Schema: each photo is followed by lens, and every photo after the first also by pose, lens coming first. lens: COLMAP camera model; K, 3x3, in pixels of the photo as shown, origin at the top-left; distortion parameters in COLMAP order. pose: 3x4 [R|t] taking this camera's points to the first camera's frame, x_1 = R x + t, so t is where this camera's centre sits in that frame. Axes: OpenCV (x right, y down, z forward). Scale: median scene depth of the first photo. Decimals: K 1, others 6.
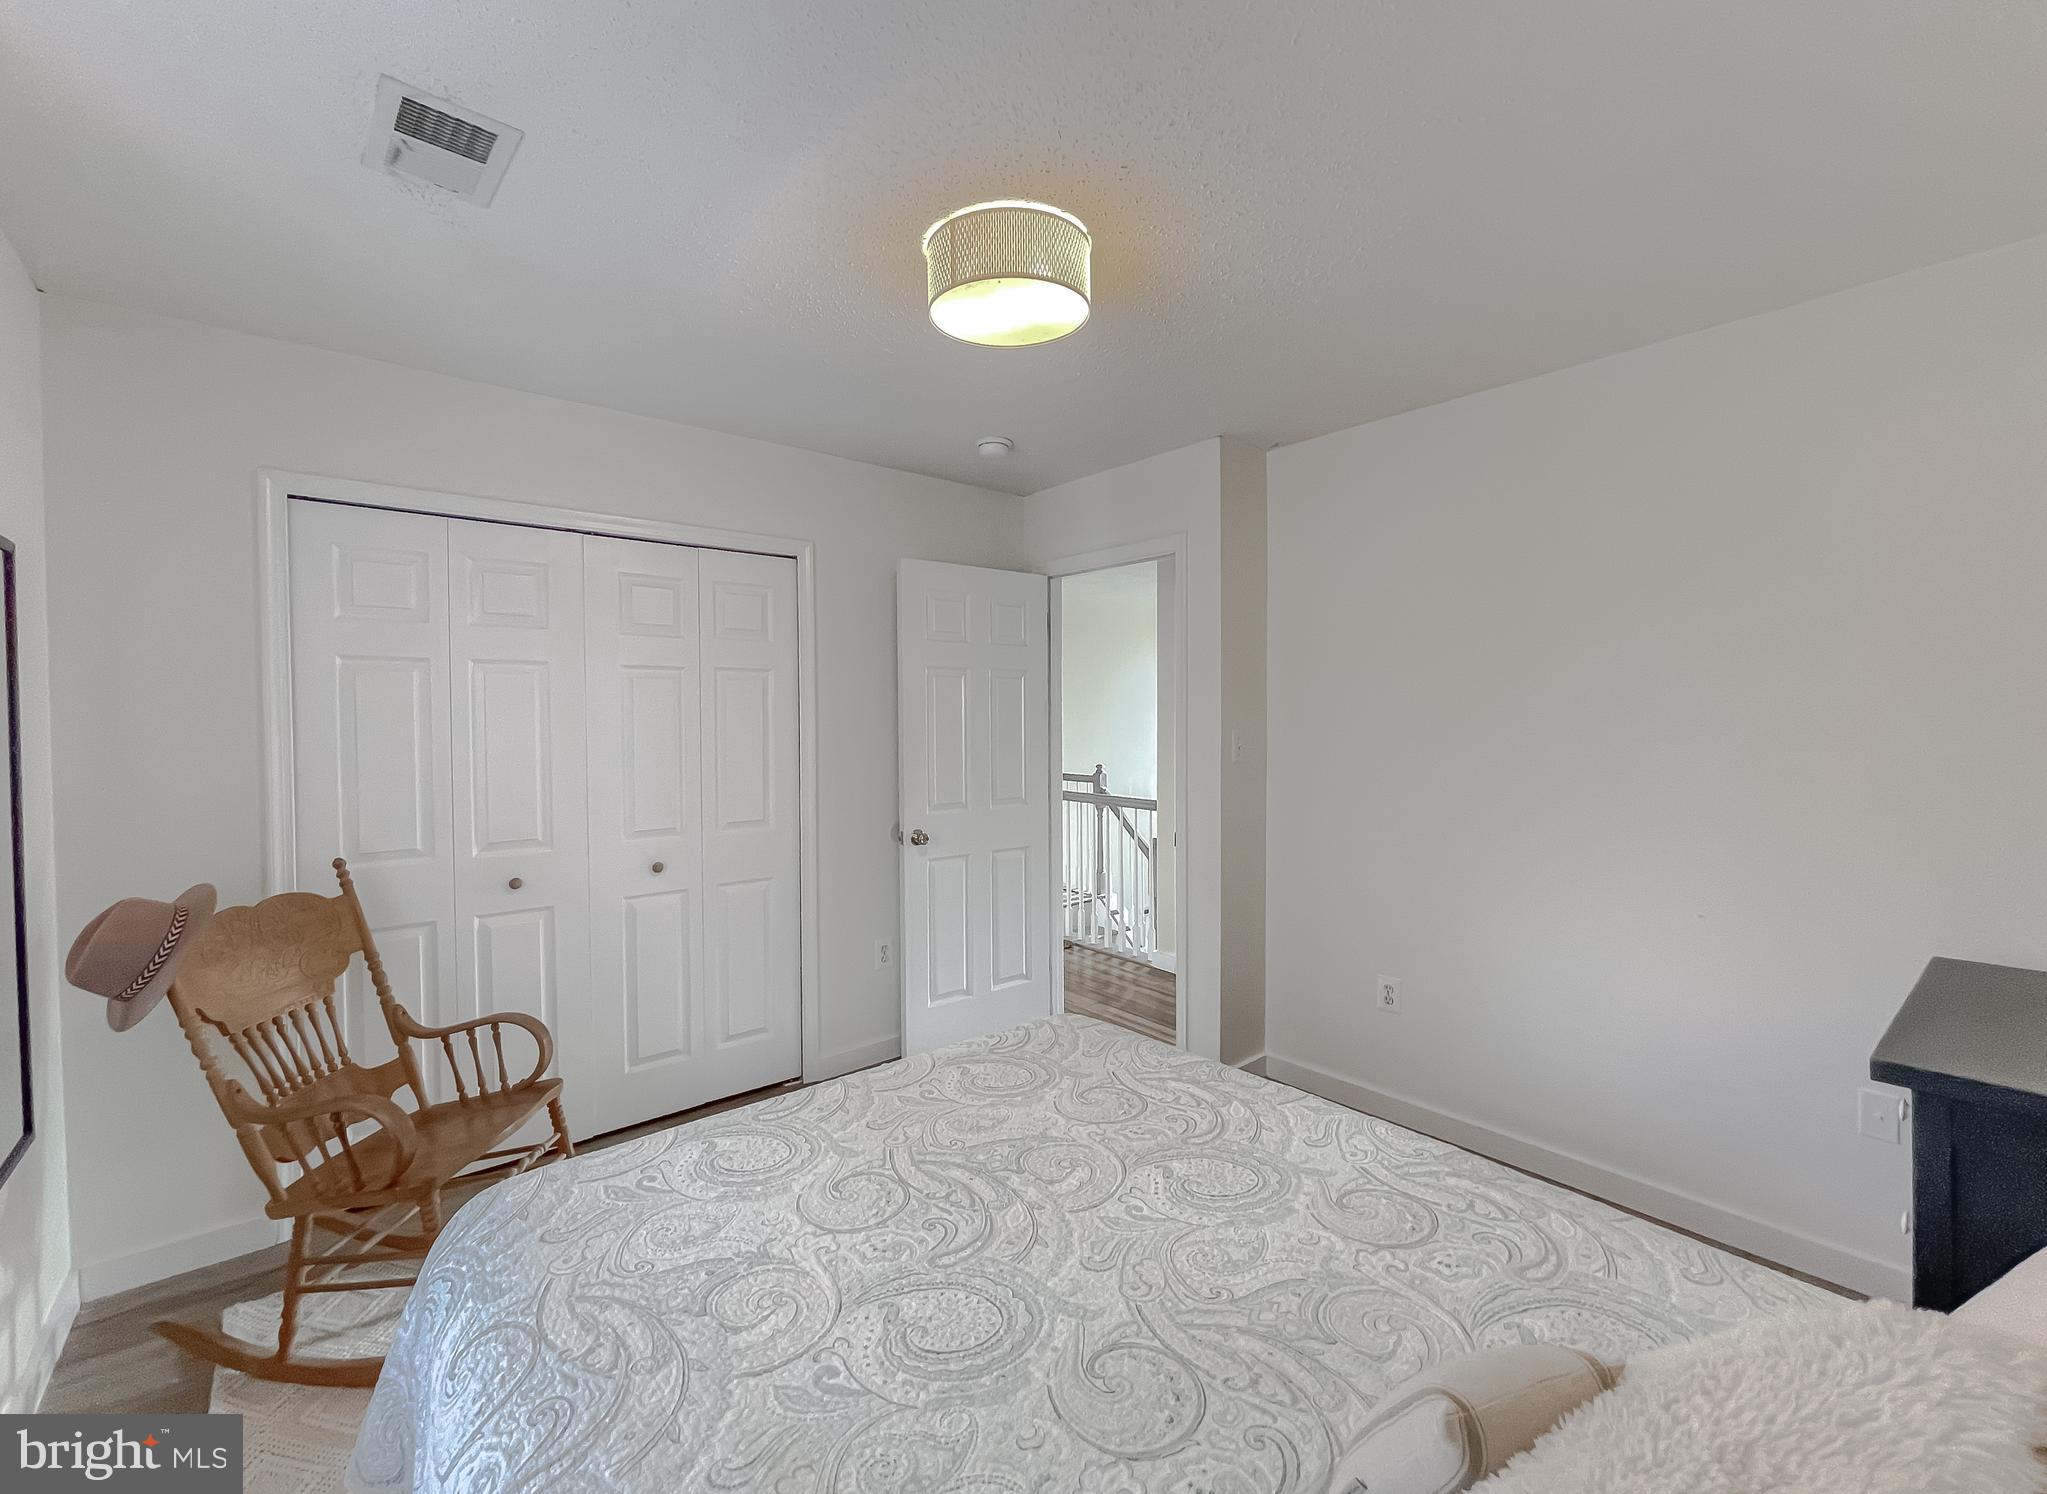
lens RADIAL K [[836.7, 0, 1010.2], [0, 836.7, 734.1], [0, 0, 1]] dist [-0.004116, -0.000264]
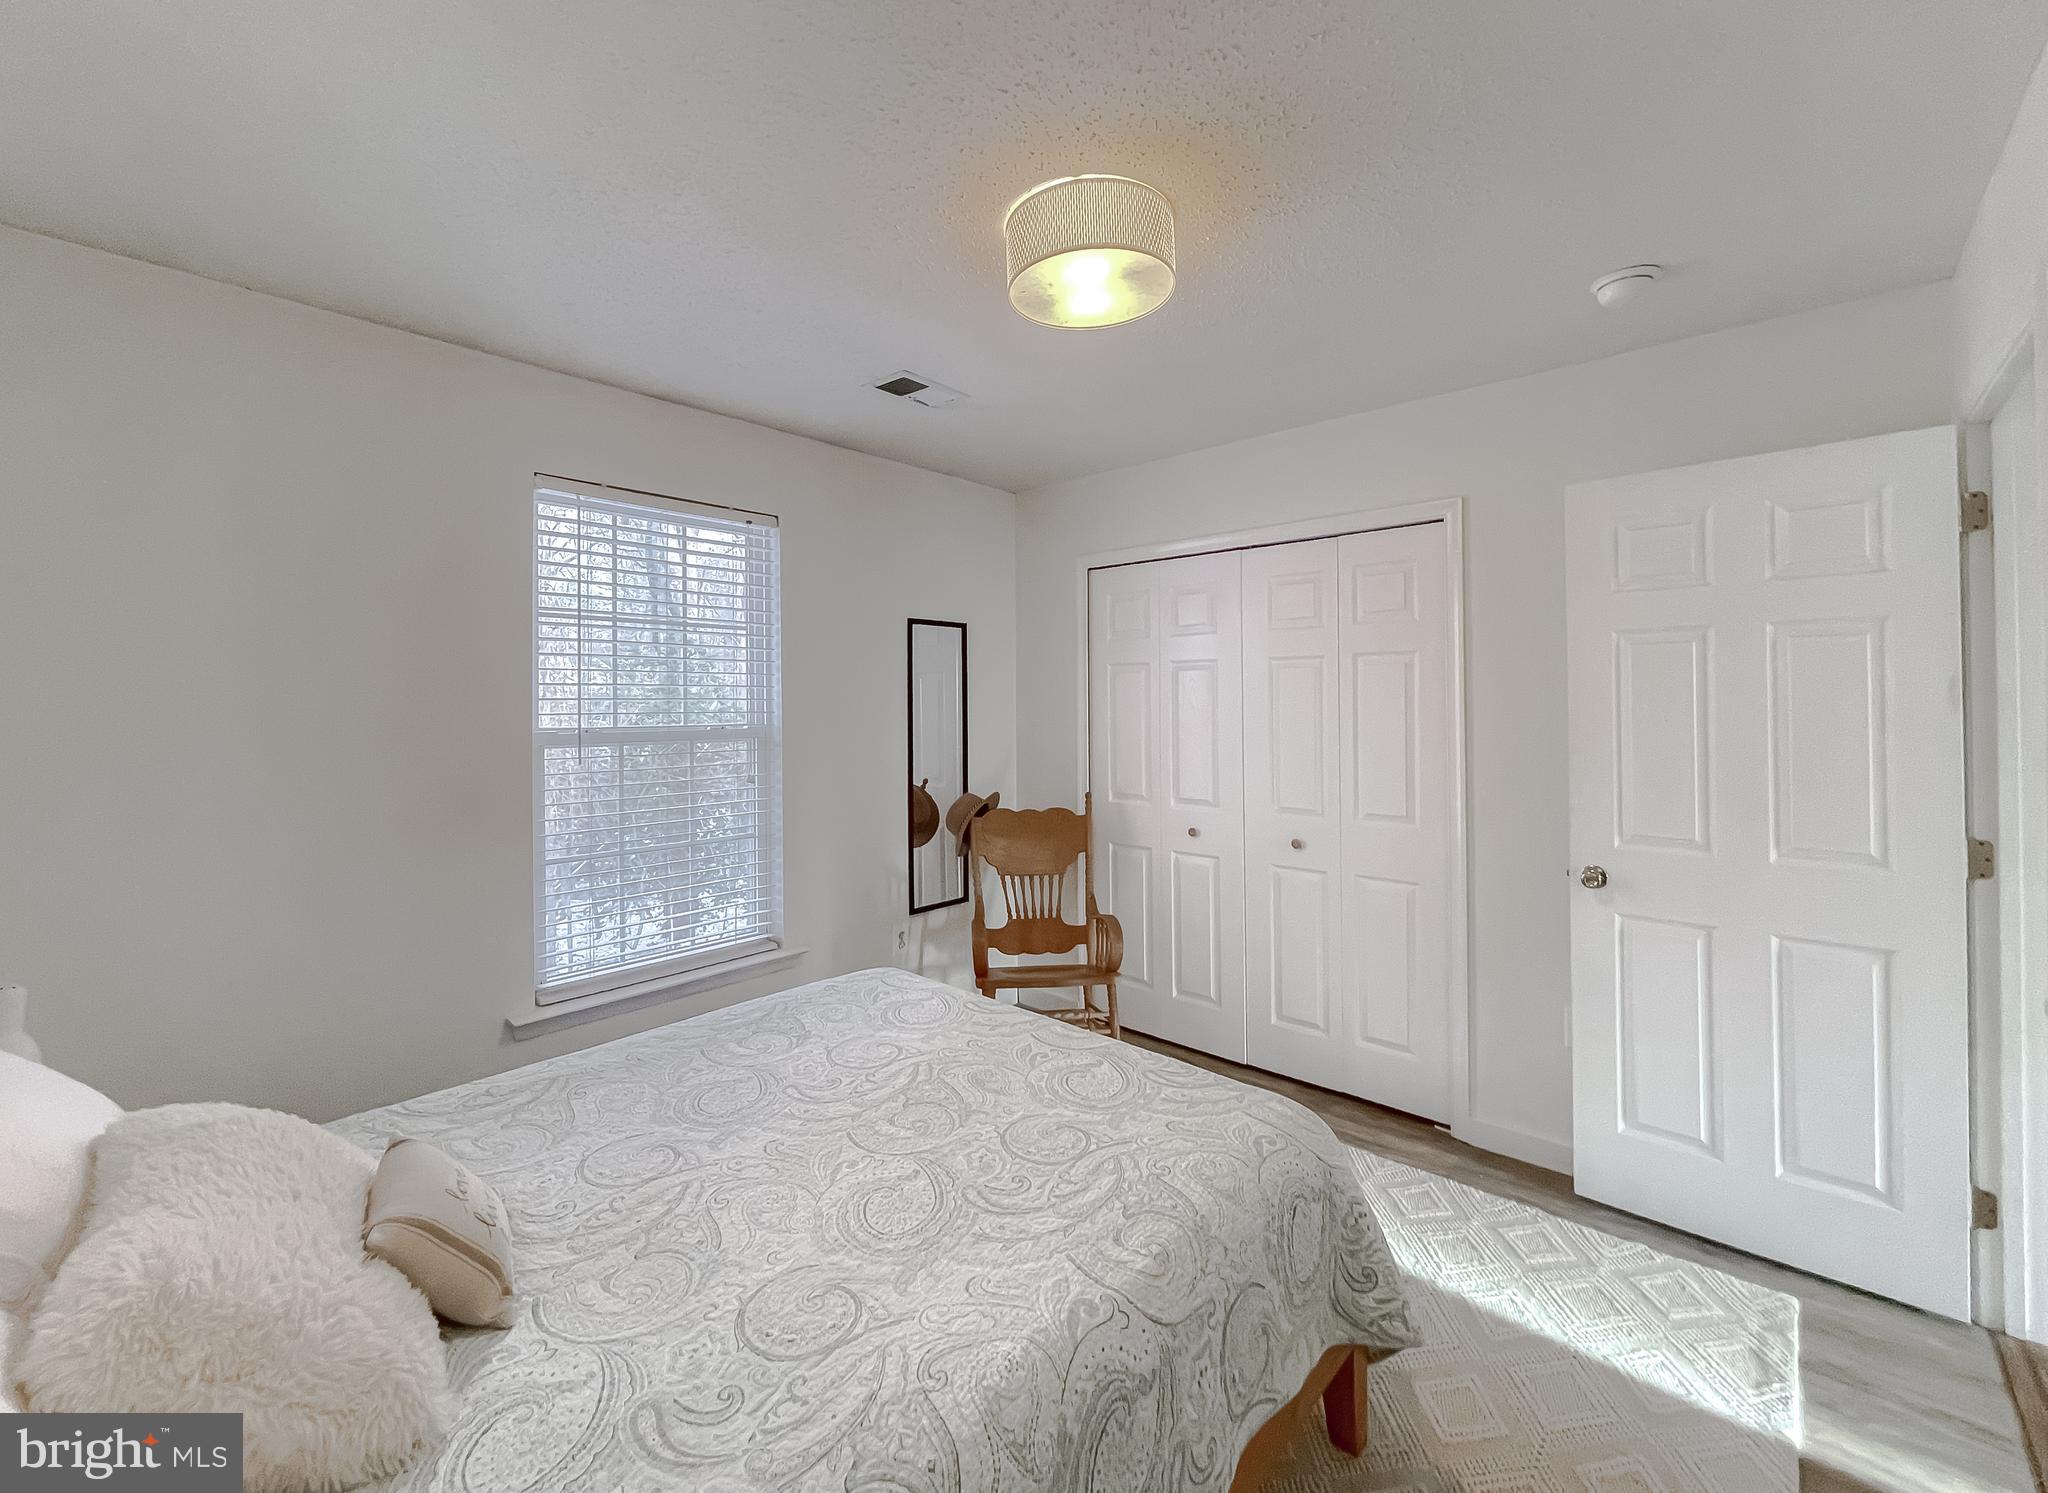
lens RADIAL K [[843.5, 0, 1030.9], [0, 843.5, 698.8], [0, 0, 1]] dist [0.000428, 0.000188]
pose [[0.158511, -0.001782, -0.987356, 1.017317], [-0.016507, 0.999854, -0.004454, -0.027331], [0.987219, 0.017004, 0.158458, 0.840222]]
